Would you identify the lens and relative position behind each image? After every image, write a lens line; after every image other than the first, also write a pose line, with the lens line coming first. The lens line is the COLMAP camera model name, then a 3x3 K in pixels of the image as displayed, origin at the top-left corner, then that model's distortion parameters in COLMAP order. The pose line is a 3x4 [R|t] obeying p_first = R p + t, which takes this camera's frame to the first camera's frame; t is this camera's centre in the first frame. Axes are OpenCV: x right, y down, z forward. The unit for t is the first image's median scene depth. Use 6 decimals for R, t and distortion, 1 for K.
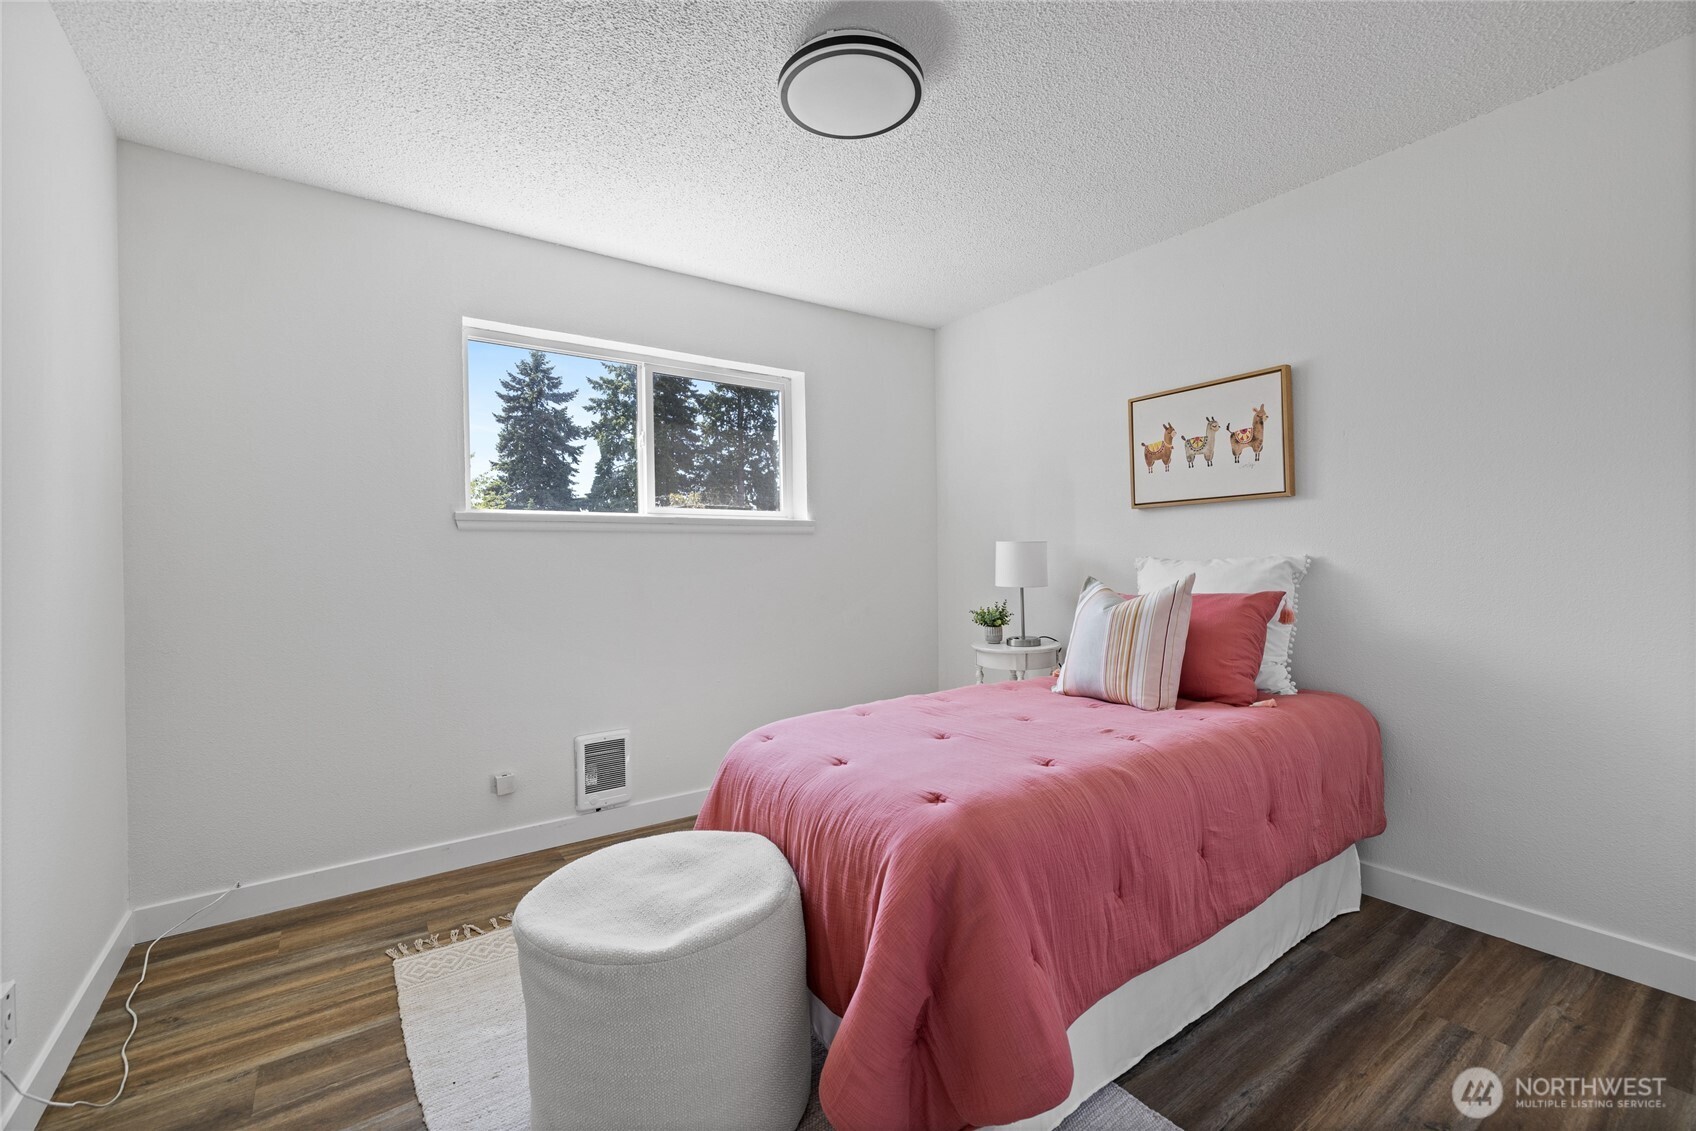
lens RADIAL K [[729.8, 0, 848.0], [0, 729.8, 562.1], [0, 0, 1]] dist [0.002467, 0.000297]
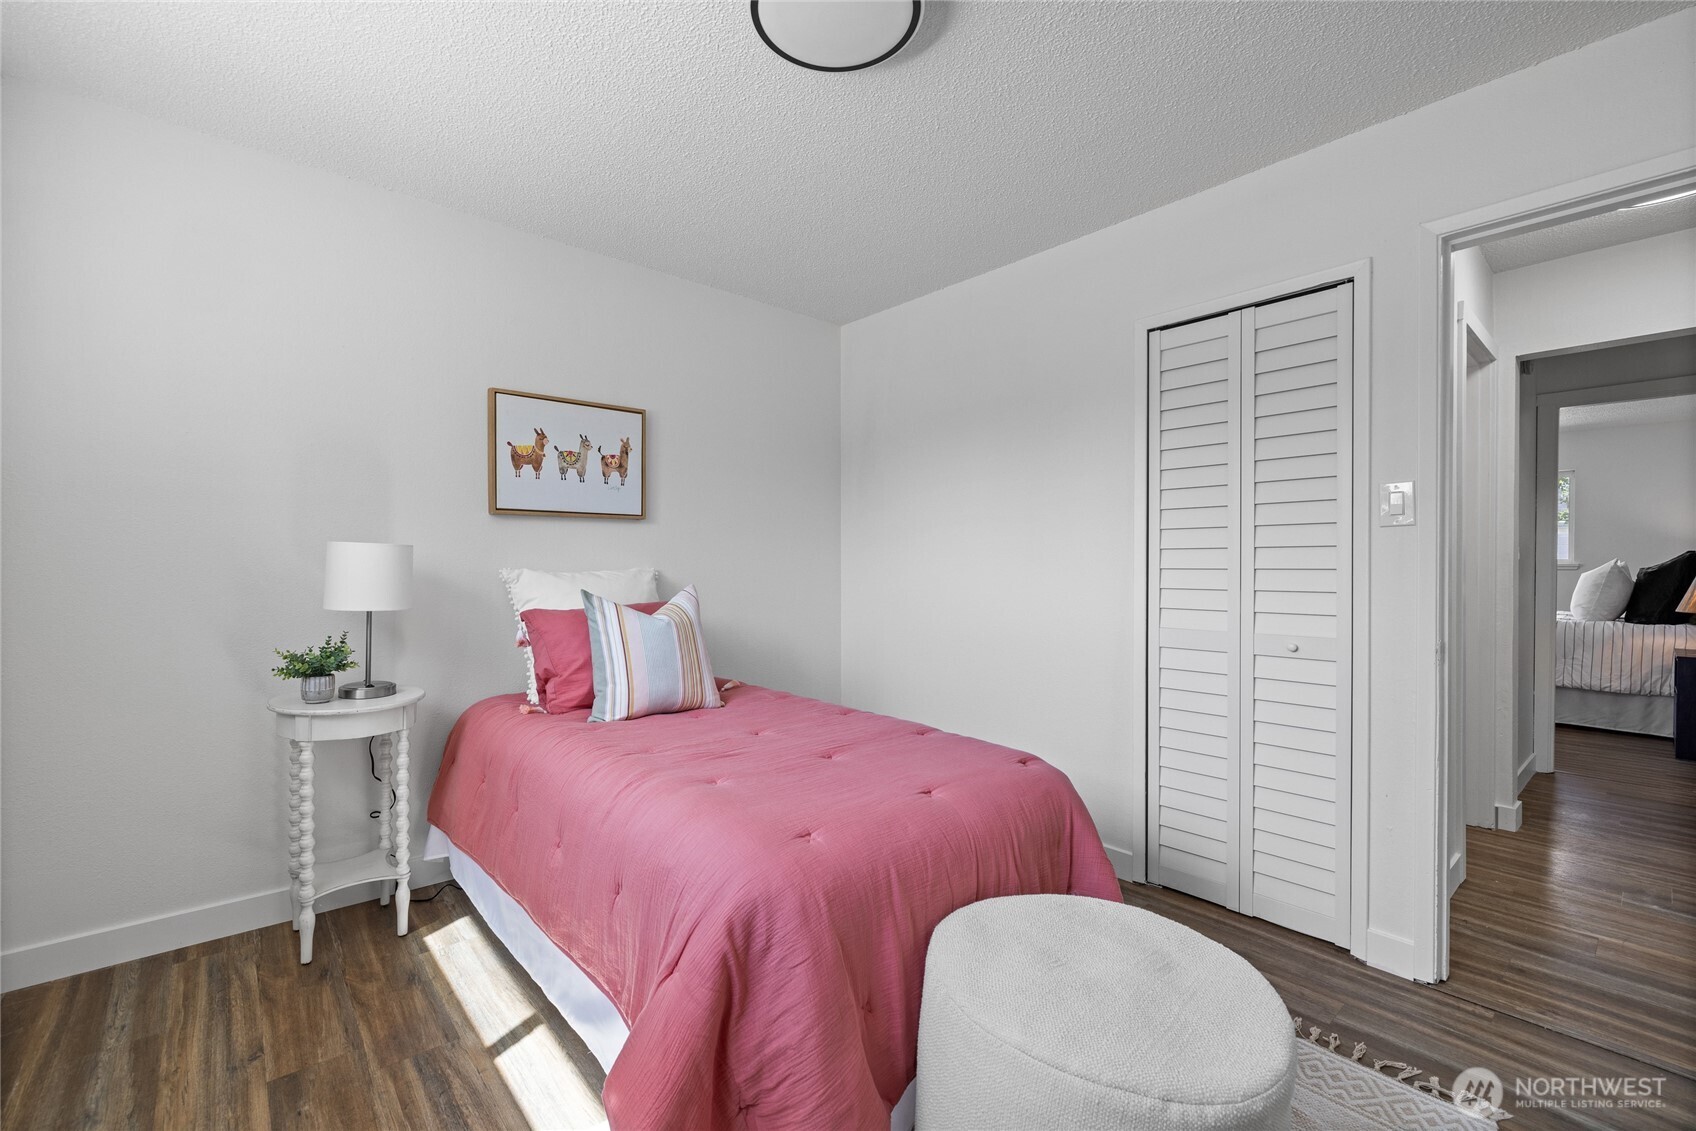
lens RADIAL K [[729.8, 0, 846.3], [0, 729.8, 569.0], [0, 0, 1]] dist [0.002467, 0.000297]
pose [[-0.113788, -0.002283, 0.993502, -0.580038], [-0.008216, 0.999965, 0.001357, -0.011057], [-0.993471, -0.008009, -0.113803, 0.731965]]
